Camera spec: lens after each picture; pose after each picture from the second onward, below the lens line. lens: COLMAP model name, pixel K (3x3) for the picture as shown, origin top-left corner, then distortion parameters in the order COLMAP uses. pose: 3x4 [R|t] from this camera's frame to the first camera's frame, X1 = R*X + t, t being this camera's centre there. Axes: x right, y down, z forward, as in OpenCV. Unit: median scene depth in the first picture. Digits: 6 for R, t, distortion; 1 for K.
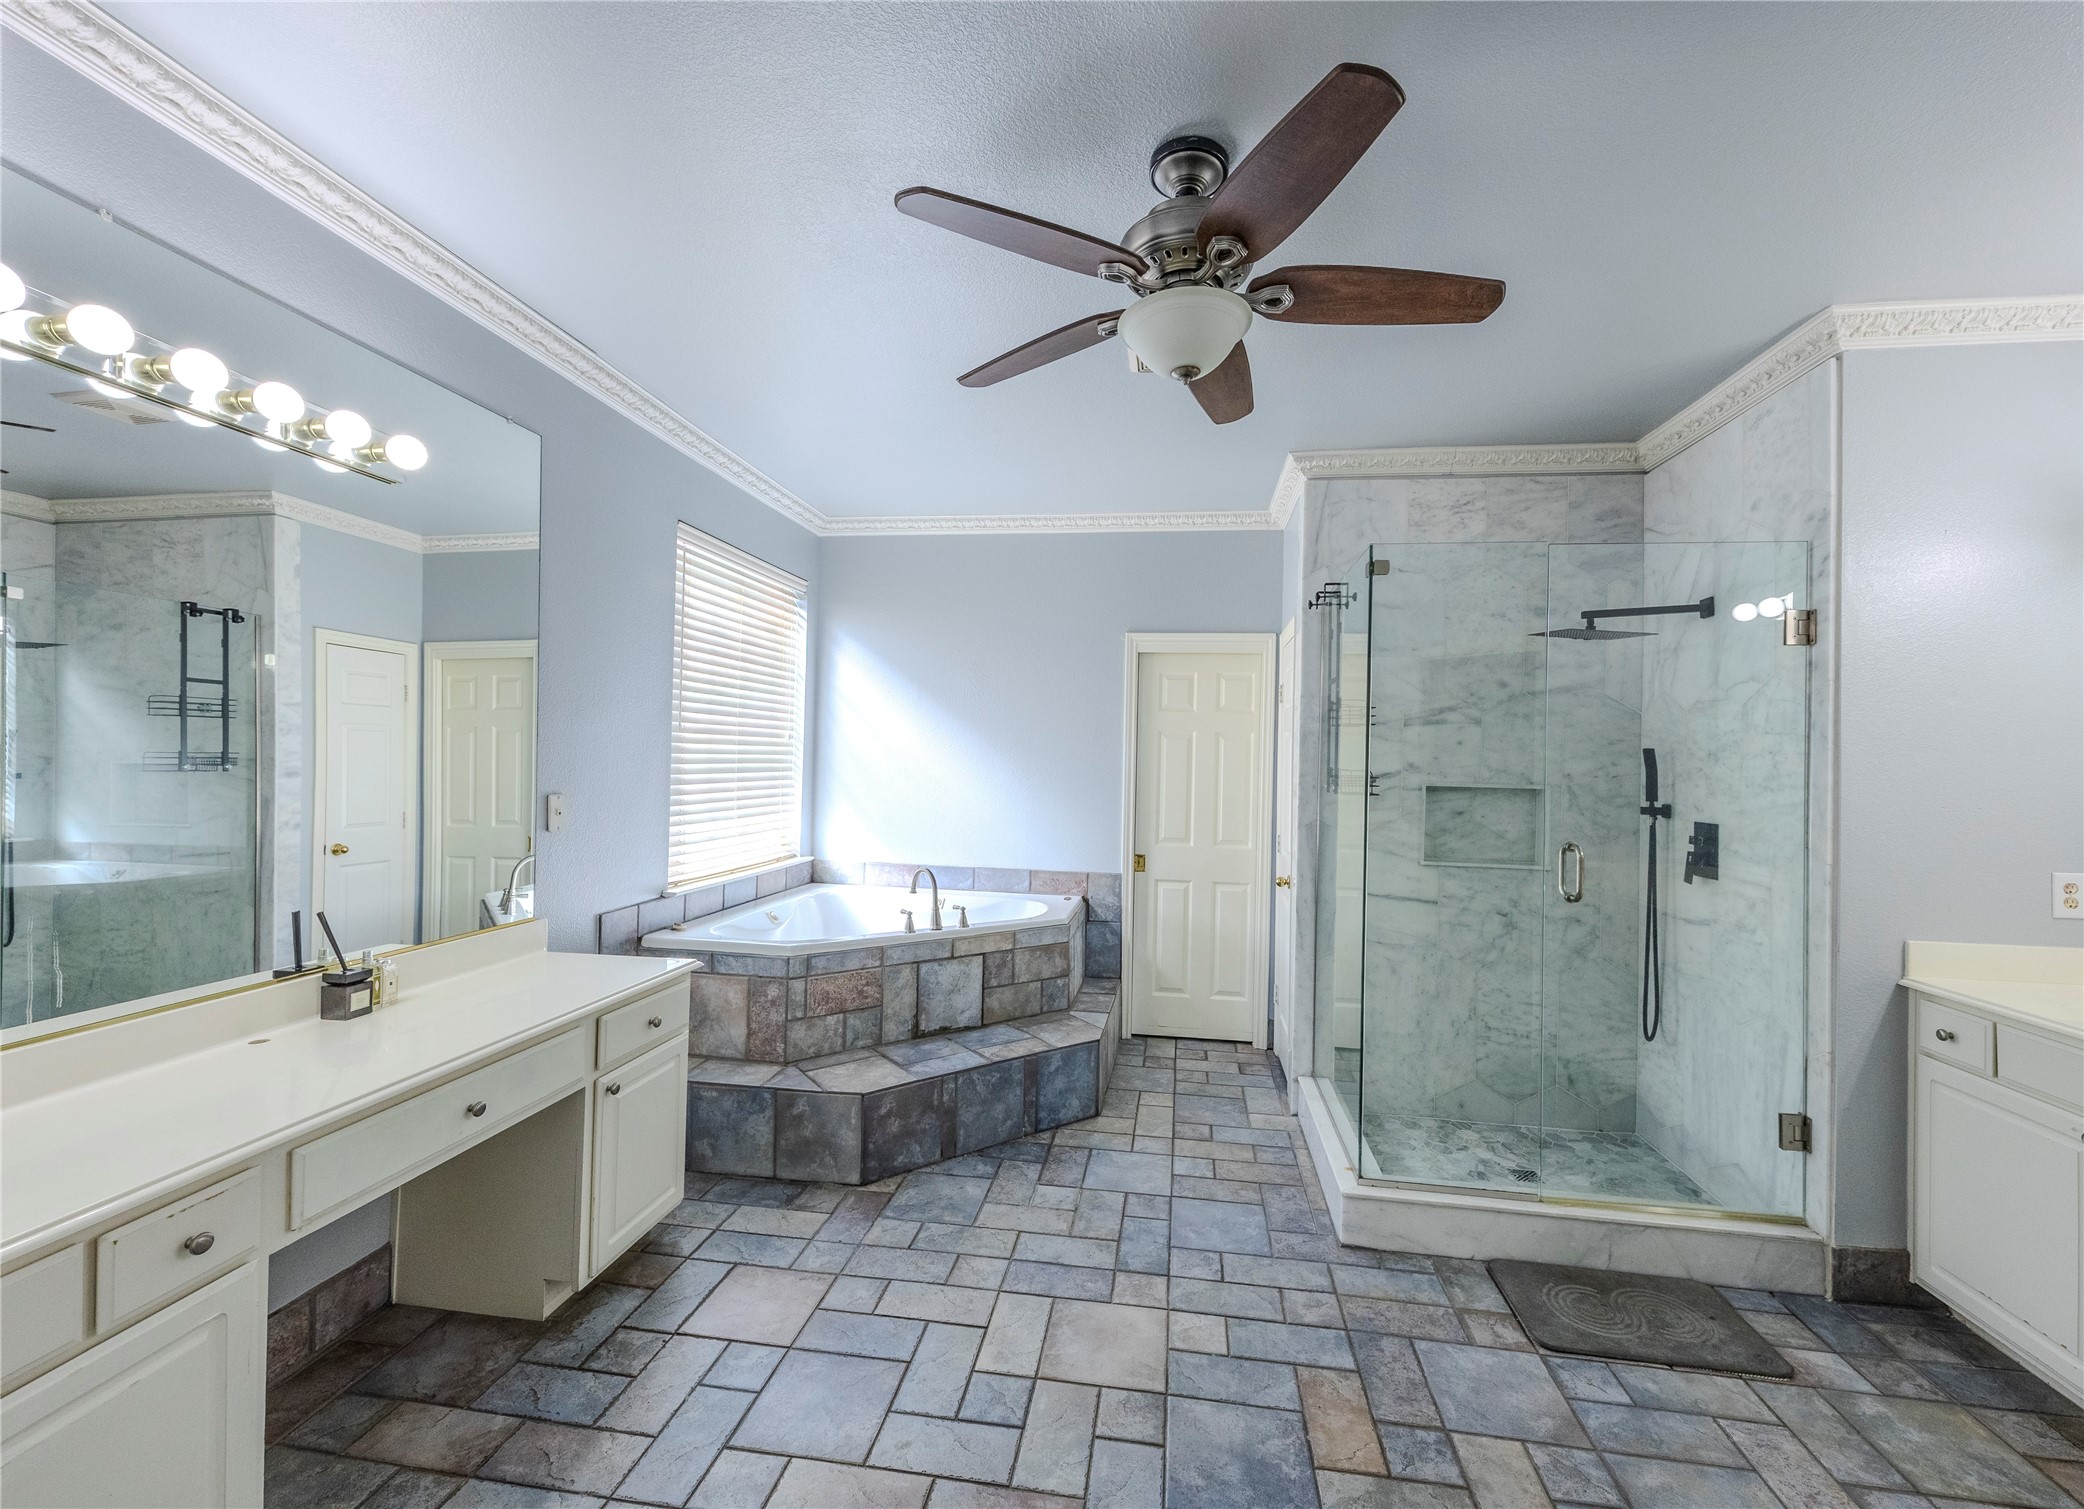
lens RADIAL K [[870.4, 0, 1059.1], [0, 870.4, 751.8], [0, 0, 1]] dist [0.009900, -0.001320]
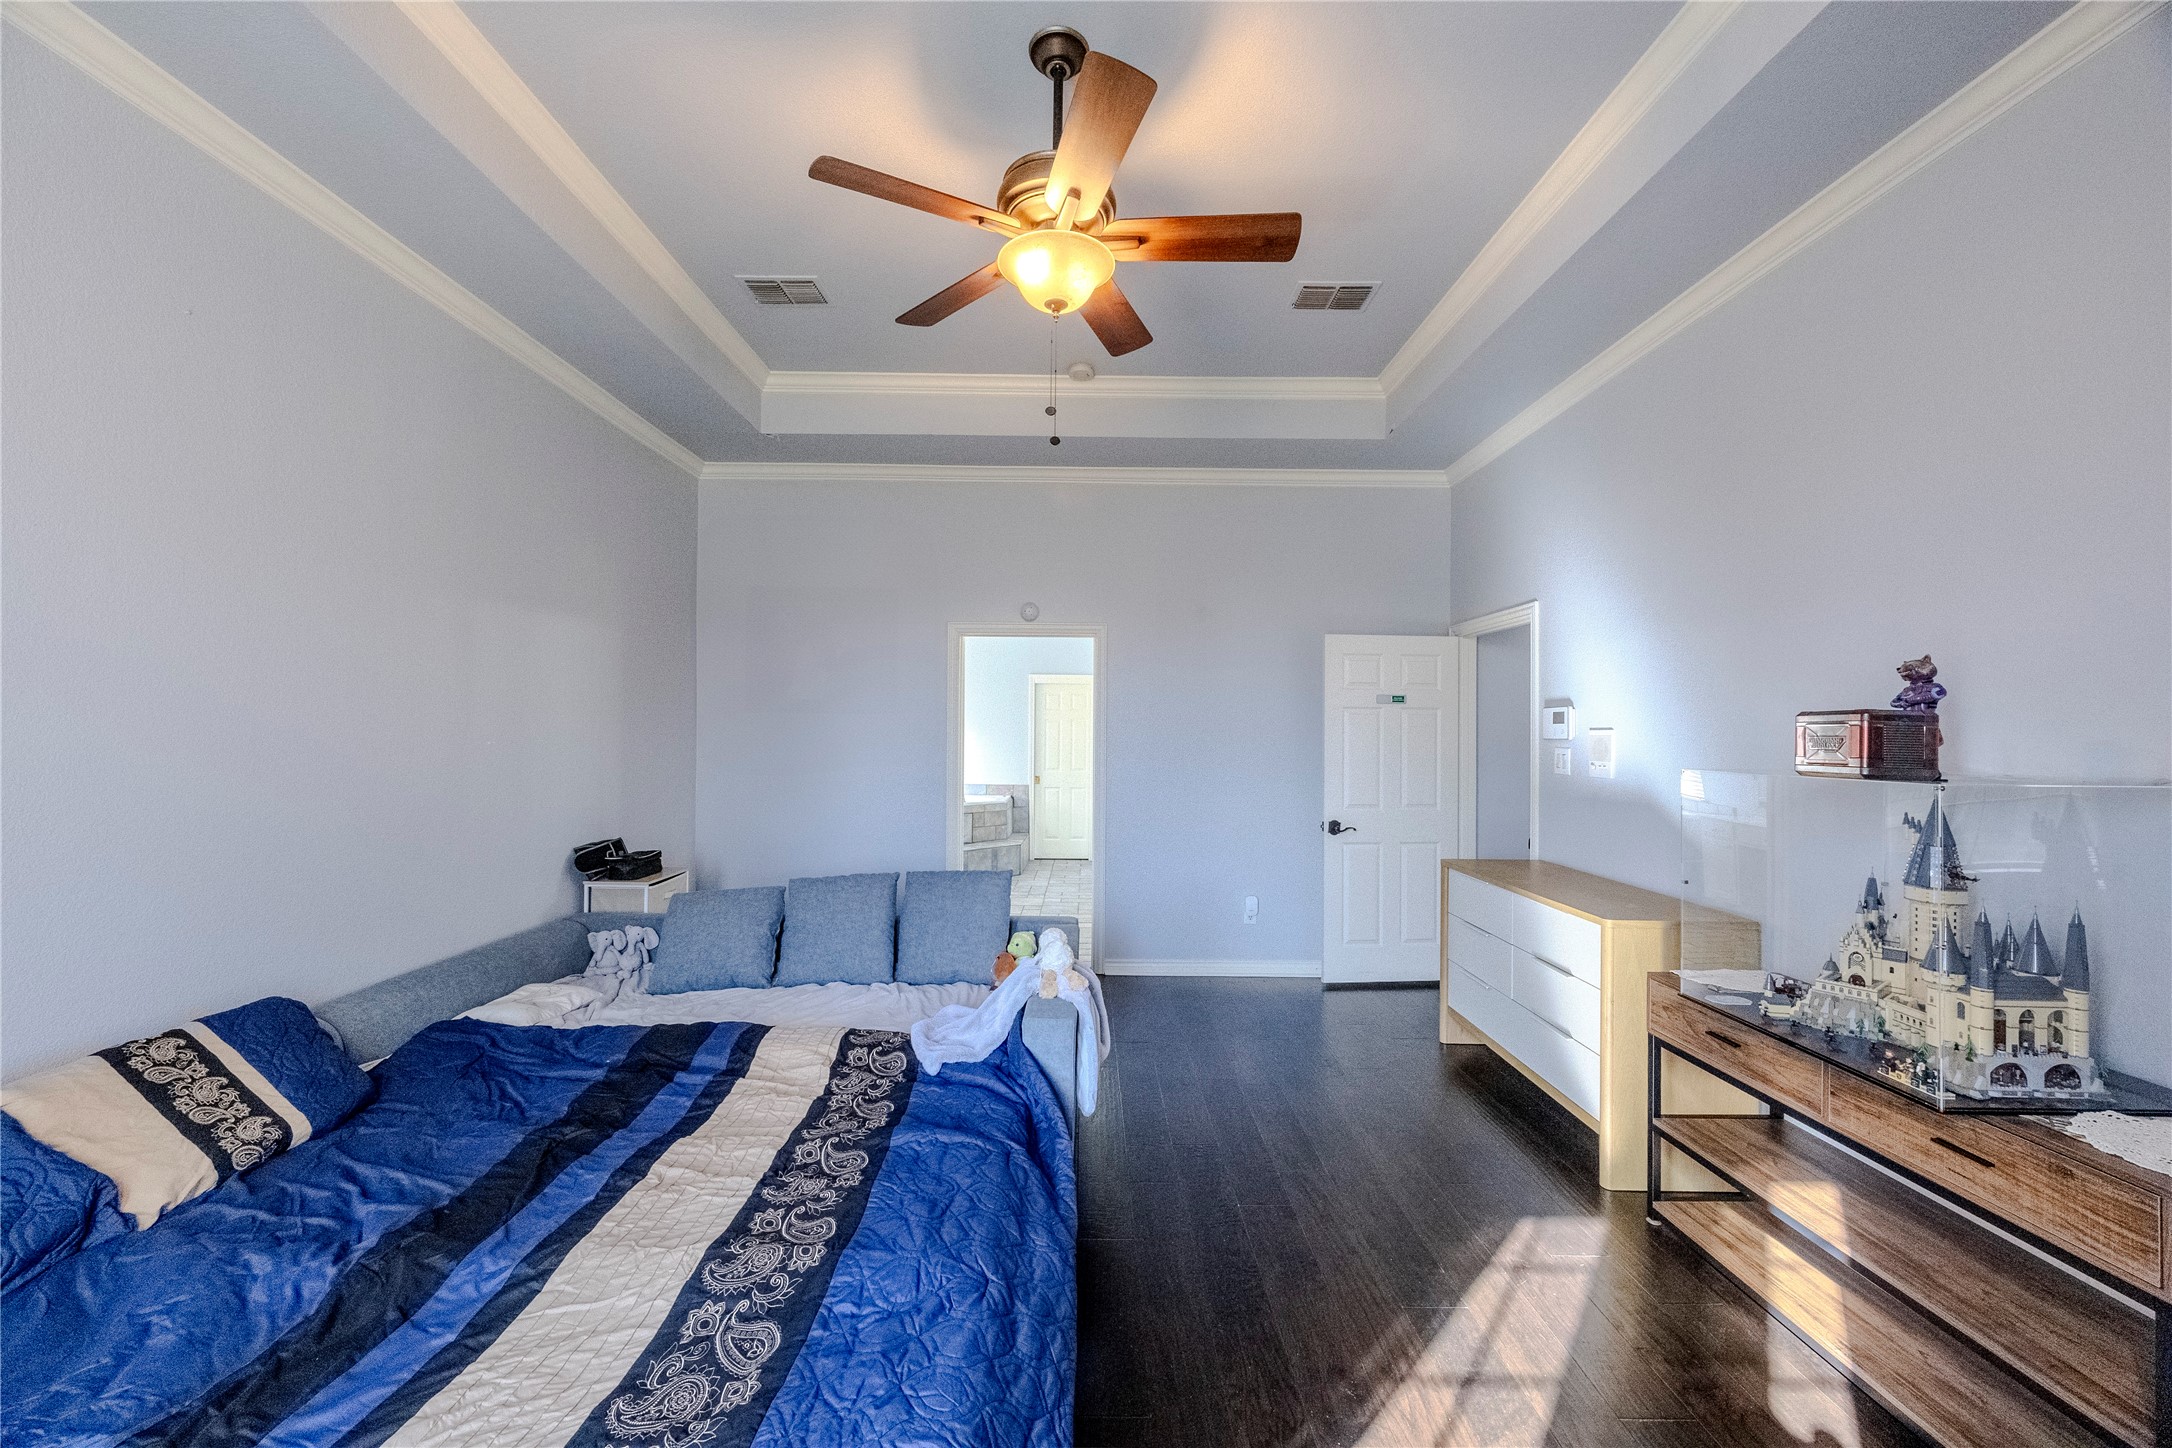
lens RADIAL K [[829.4, 0, 1086.2], [0, 829.4, 726.1], [0, 0, 1]] dist [-0.002793, -0.000122]
pose [[0.988876, -0.008468, 0.148504, -0.140261], [0.008064, 0.999962, 0.003323, -0.016059], [-0.148527, -0.002088, 0.988906, -1.614527]]
